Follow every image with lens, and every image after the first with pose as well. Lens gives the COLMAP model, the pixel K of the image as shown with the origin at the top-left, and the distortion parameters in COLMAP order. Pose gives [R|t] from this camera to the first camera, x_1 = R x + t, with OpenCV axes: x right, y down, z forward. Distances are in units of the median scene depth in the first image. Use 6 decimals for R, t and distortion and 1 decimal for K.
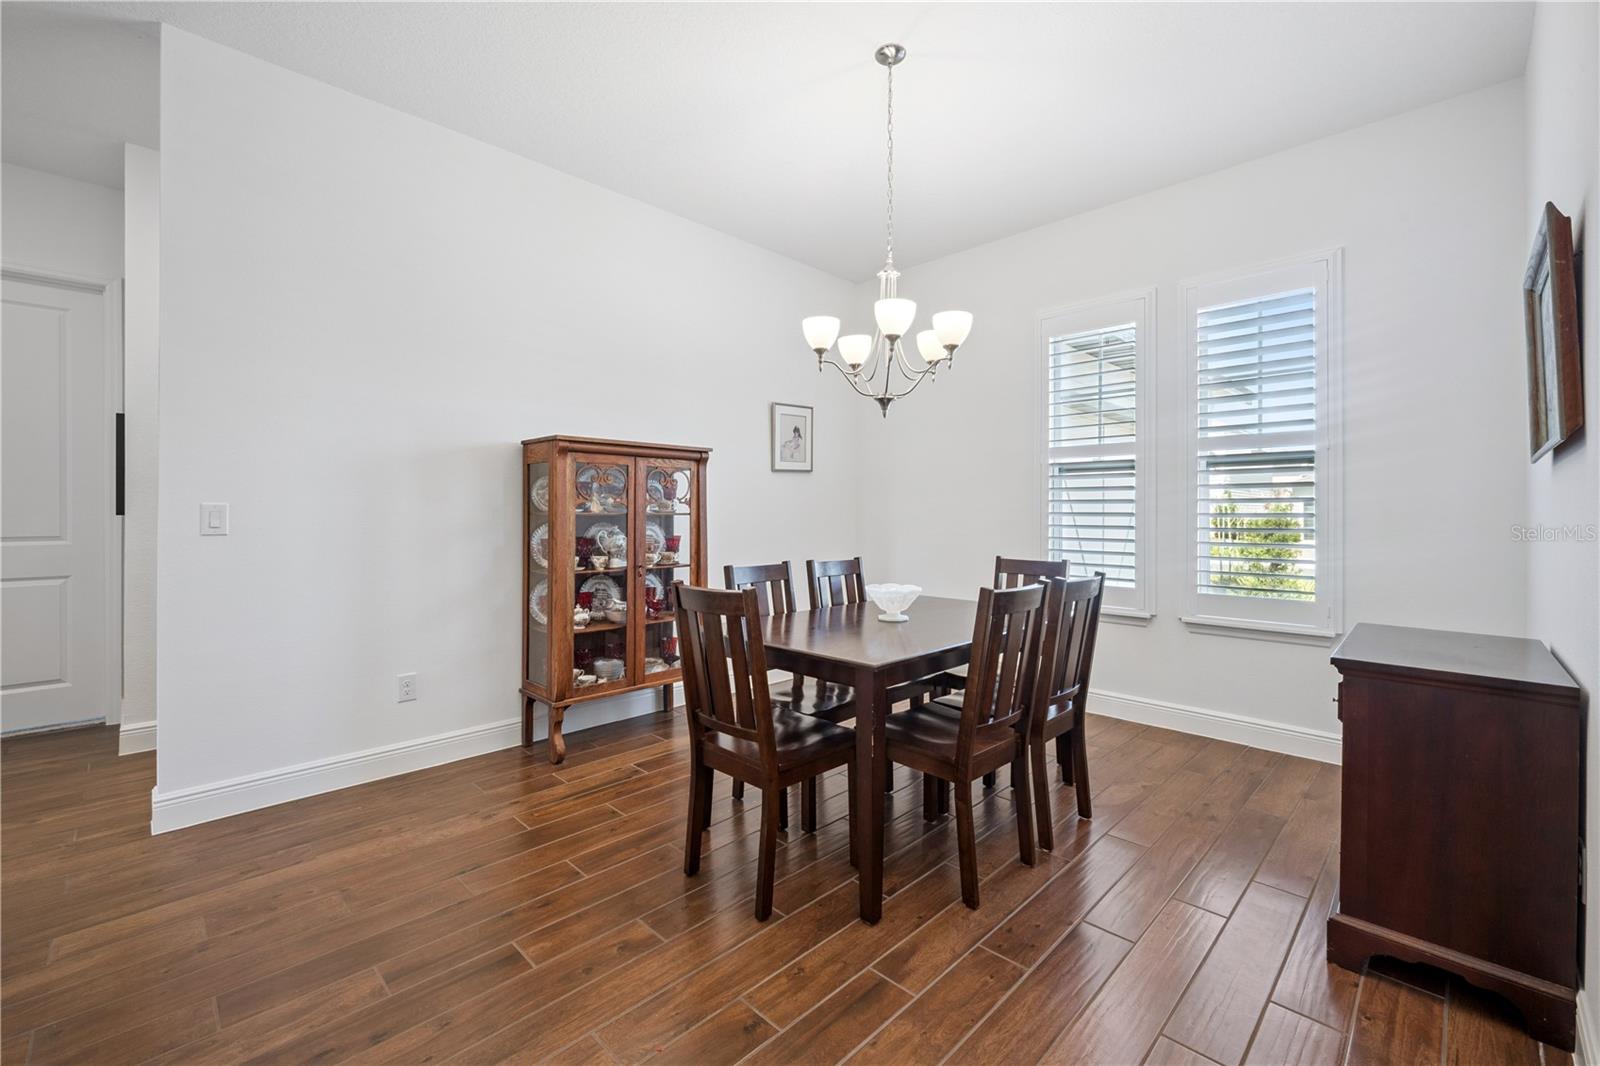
lens RADIAL K [[664.5, 0, 800.2], [0, 664.5, 503.2], [0, 0, 1]] dist [0.002943, -0.001130]
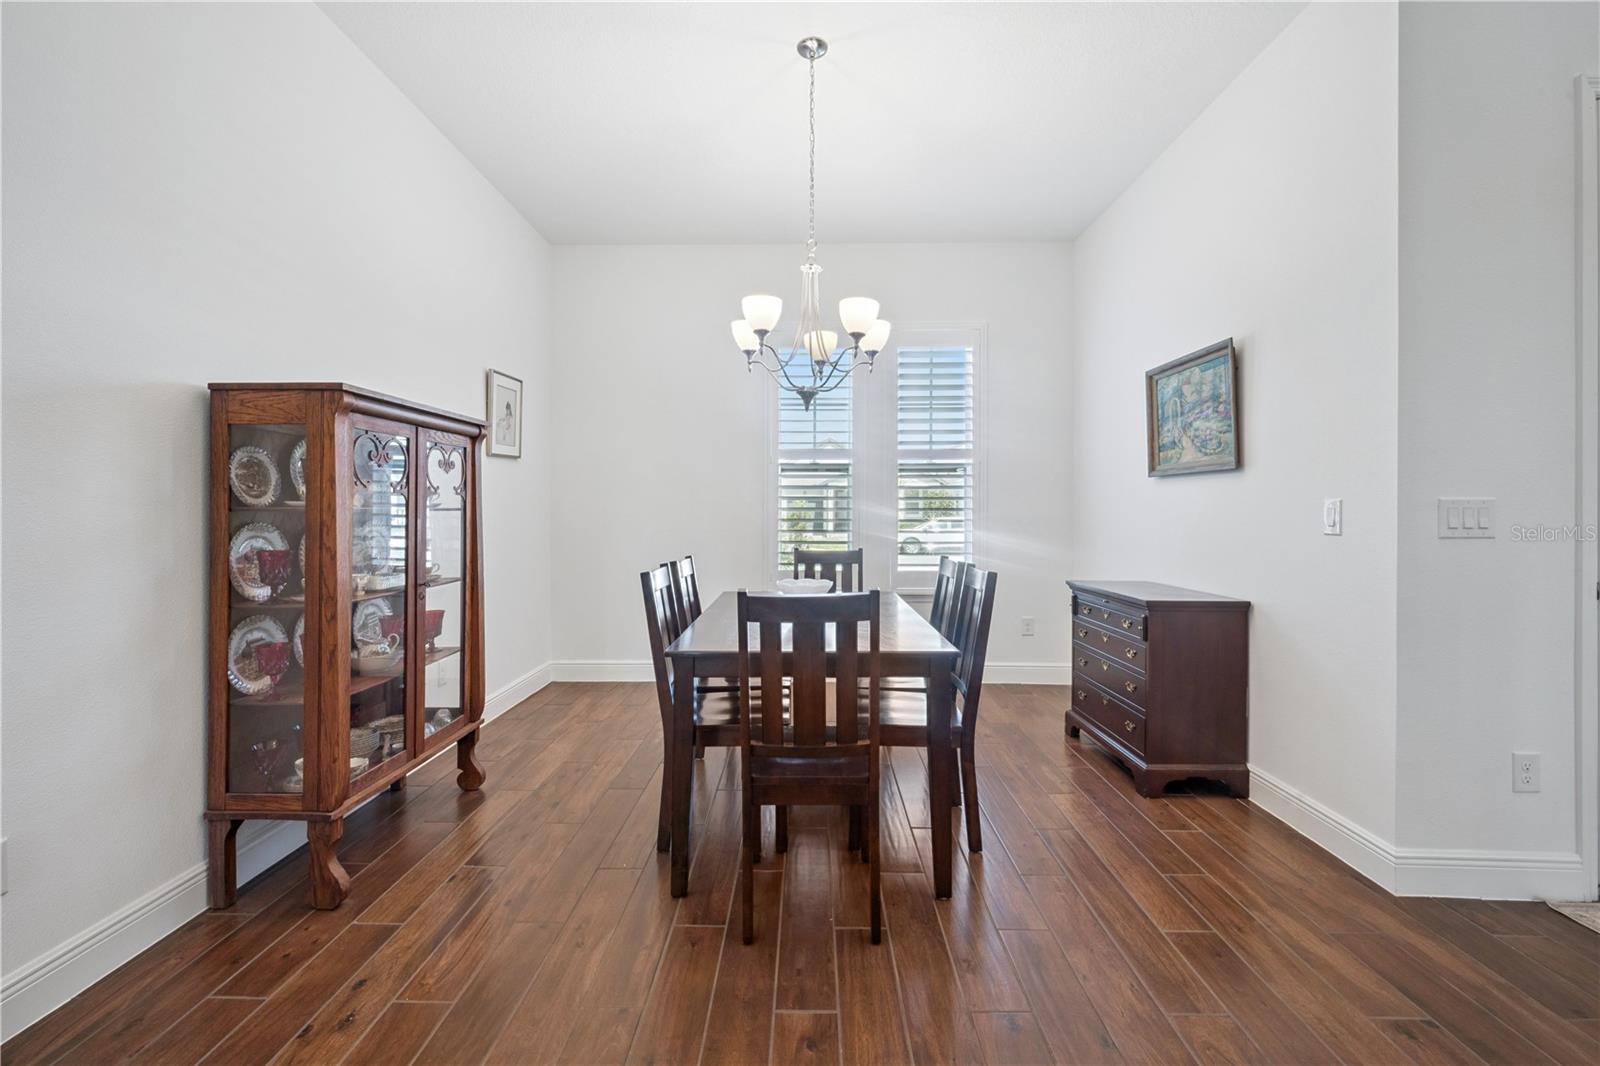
lens RADIAL K [[664.5, 0, 793.5], [0, 664.5, 501.7], [0, 0, 1]] dist [0.002943, -0.001130]
pose [[0.721761, 0.008092, 0.692096, -0.449302], [-0.011608, 0.999933, 0.000414, 0.003732], [-0.692045, -0.008333, 0.721806, 0.231323]]
